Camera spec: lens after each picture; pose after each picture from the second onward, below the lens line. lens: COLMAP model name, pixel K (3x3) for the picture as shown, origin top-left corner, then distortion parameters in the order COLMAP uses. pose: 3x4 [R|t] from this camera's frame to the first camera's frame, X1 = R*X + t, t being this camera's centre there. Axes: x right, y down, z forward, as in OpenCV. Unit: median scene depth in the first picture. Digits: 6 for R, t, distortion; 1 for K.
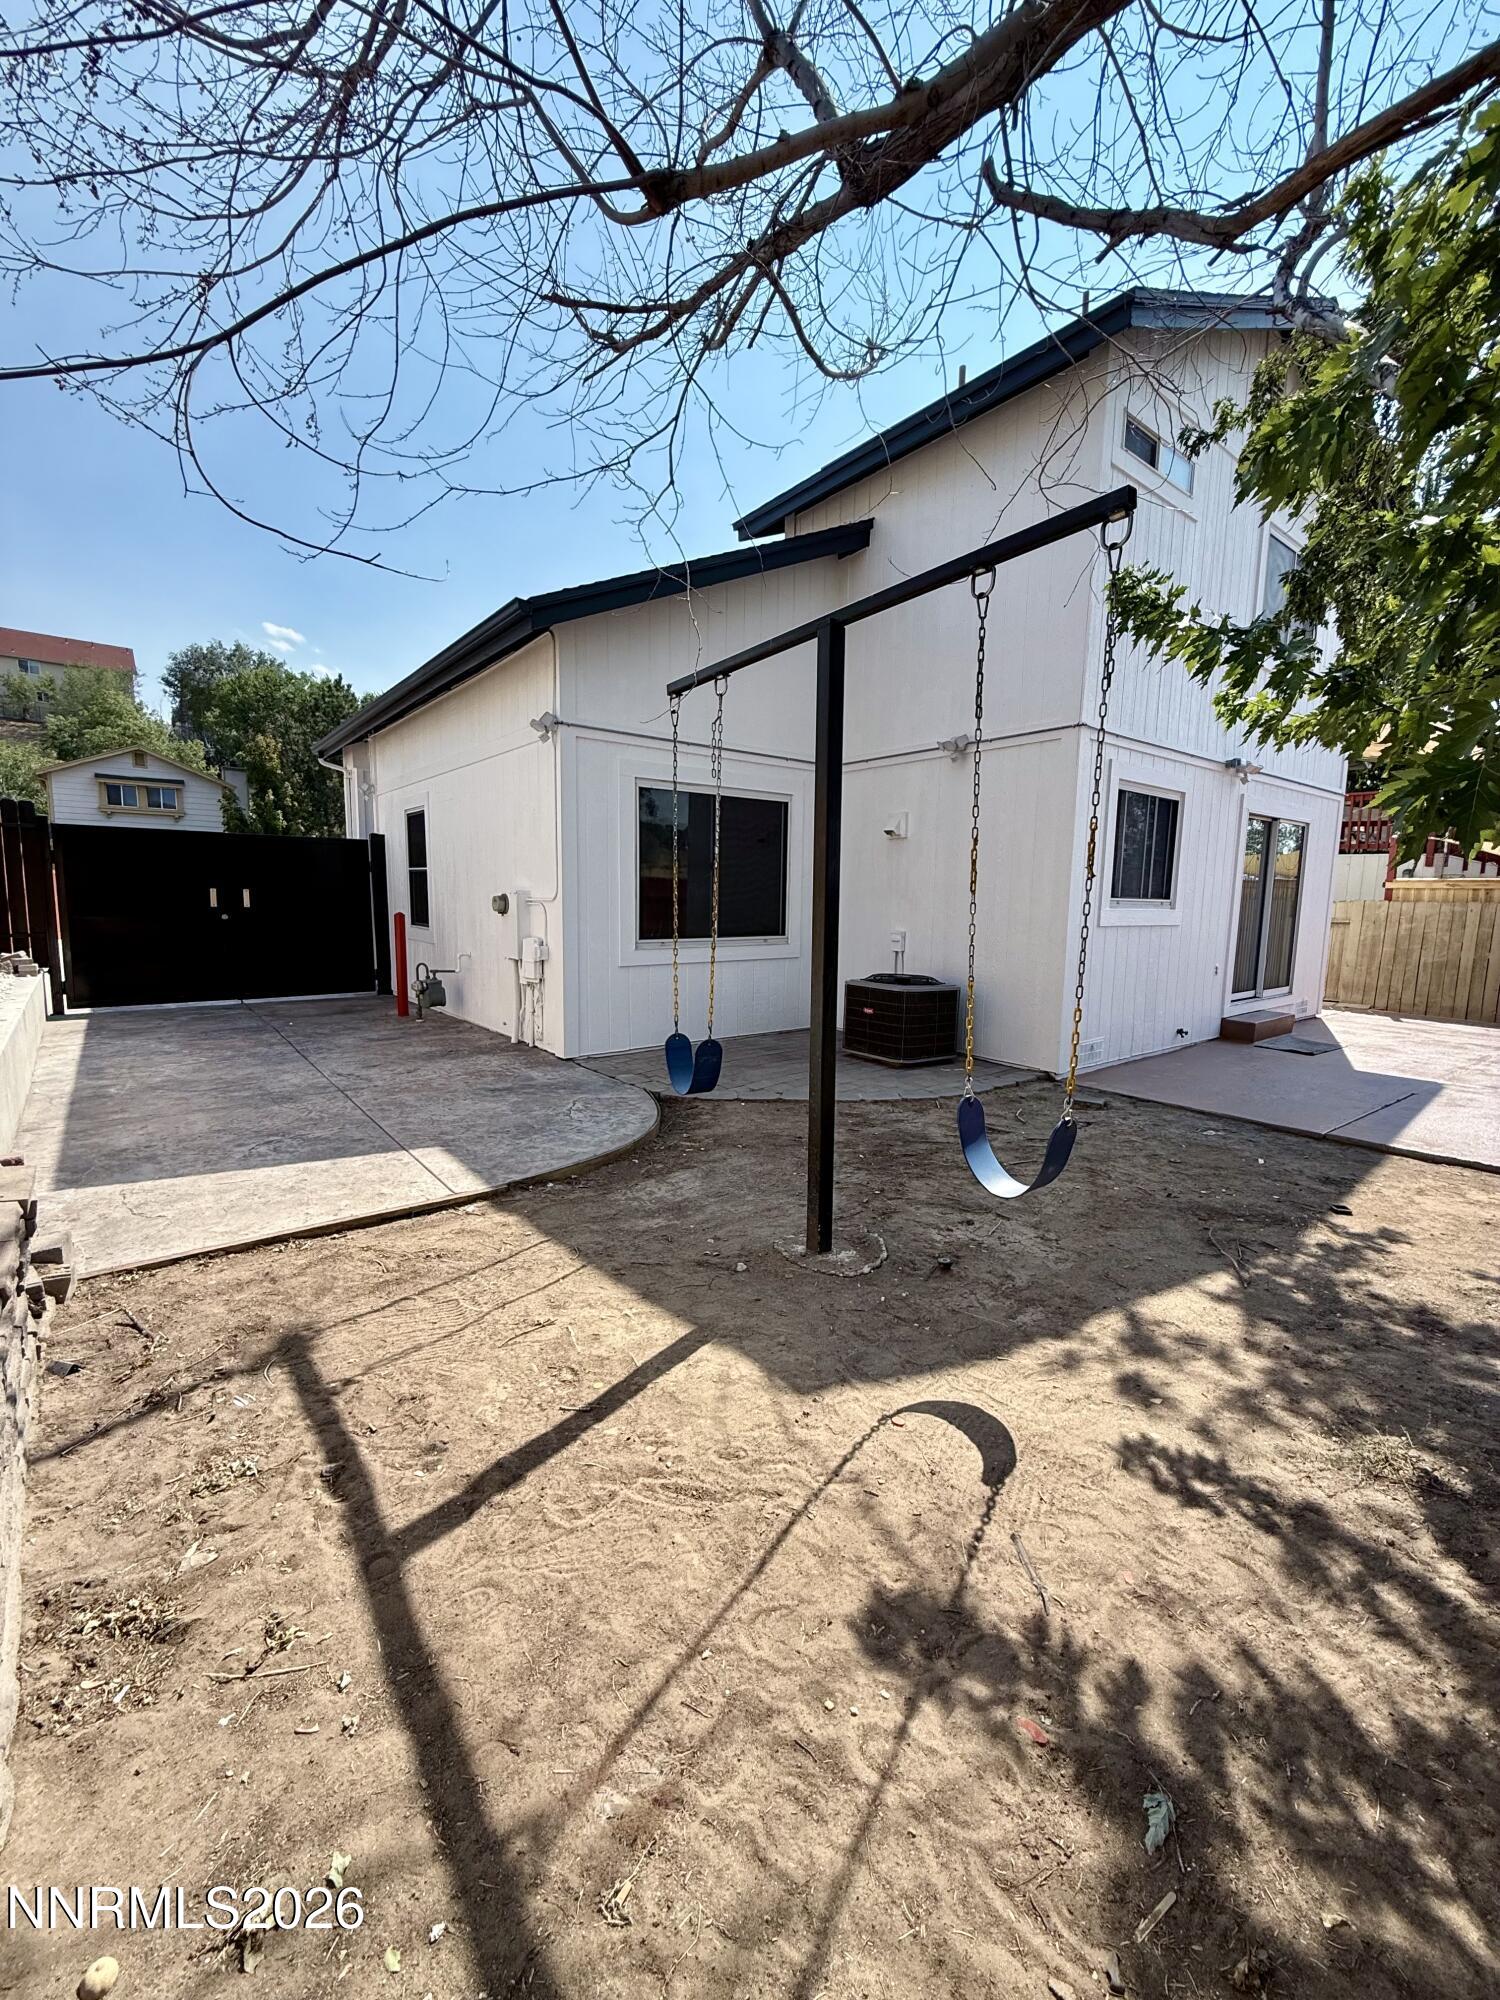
lens RADIAL K [[799.9, 0, 750.0], [0, 799.9, 1000.0], [0, 0, 1]] dist [-0.003406, 0.000047]
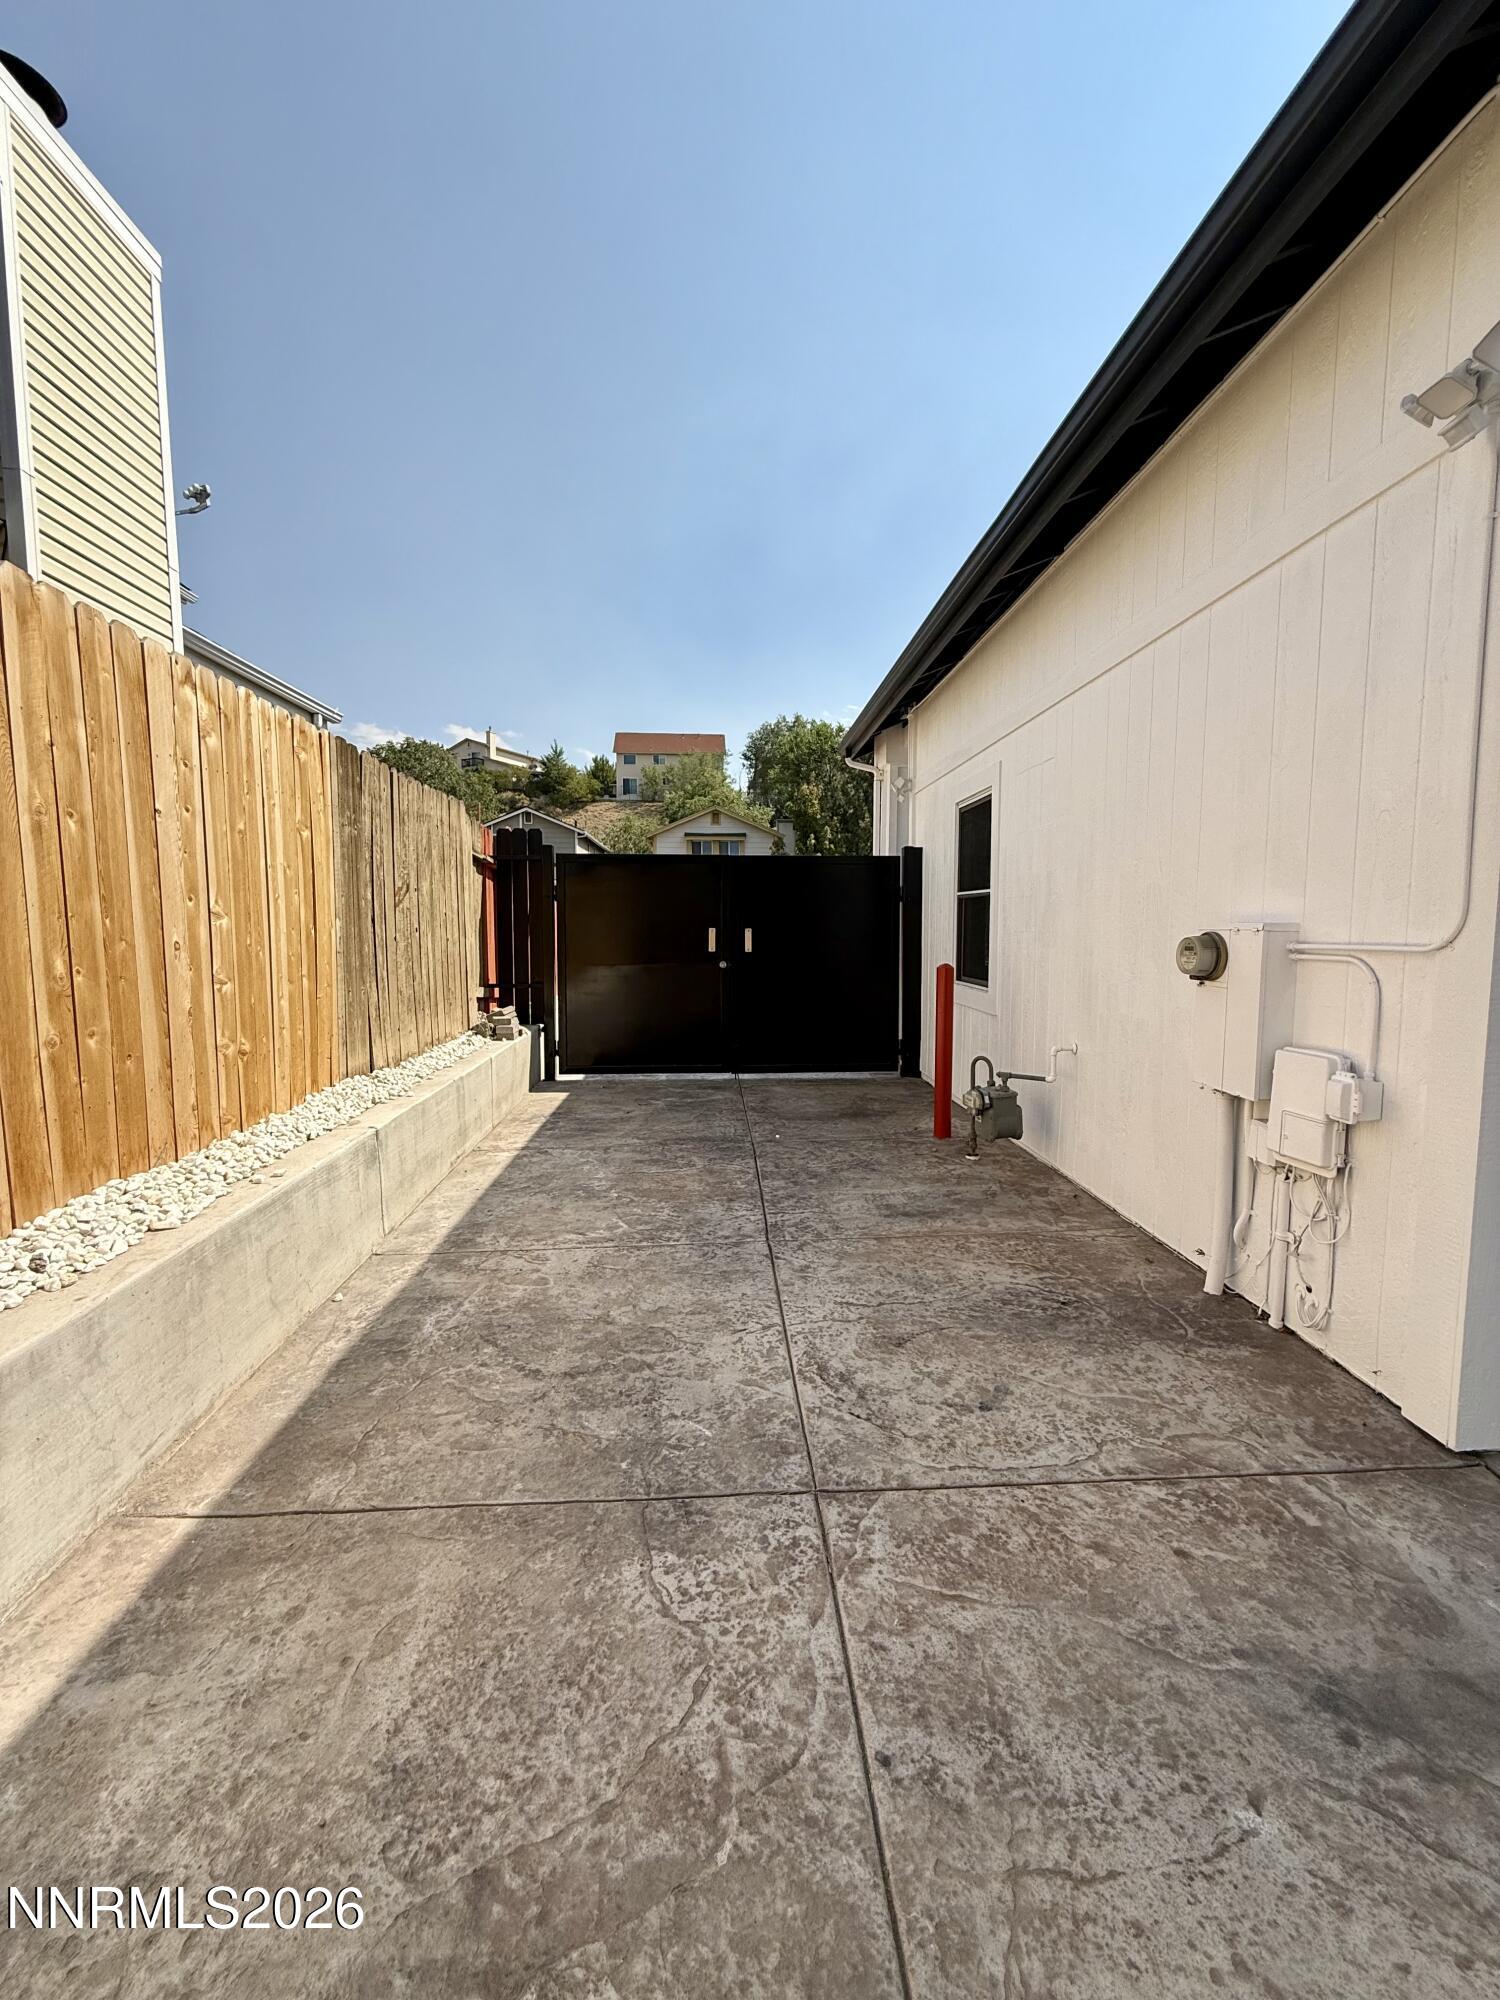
lens RADIAL K [[801.4, 0, 750.0], [0, 801.4, 1000.0], [0, 0, 1]] dist [-0.000273, 0.000173]
pose [[0.817407, 0.035263, -0.574980, -0.186926], [-0.059463, 0.997958, -0.023330, -0.052550], [0.572983, 0.053260, 0.817835, 0.376026]]
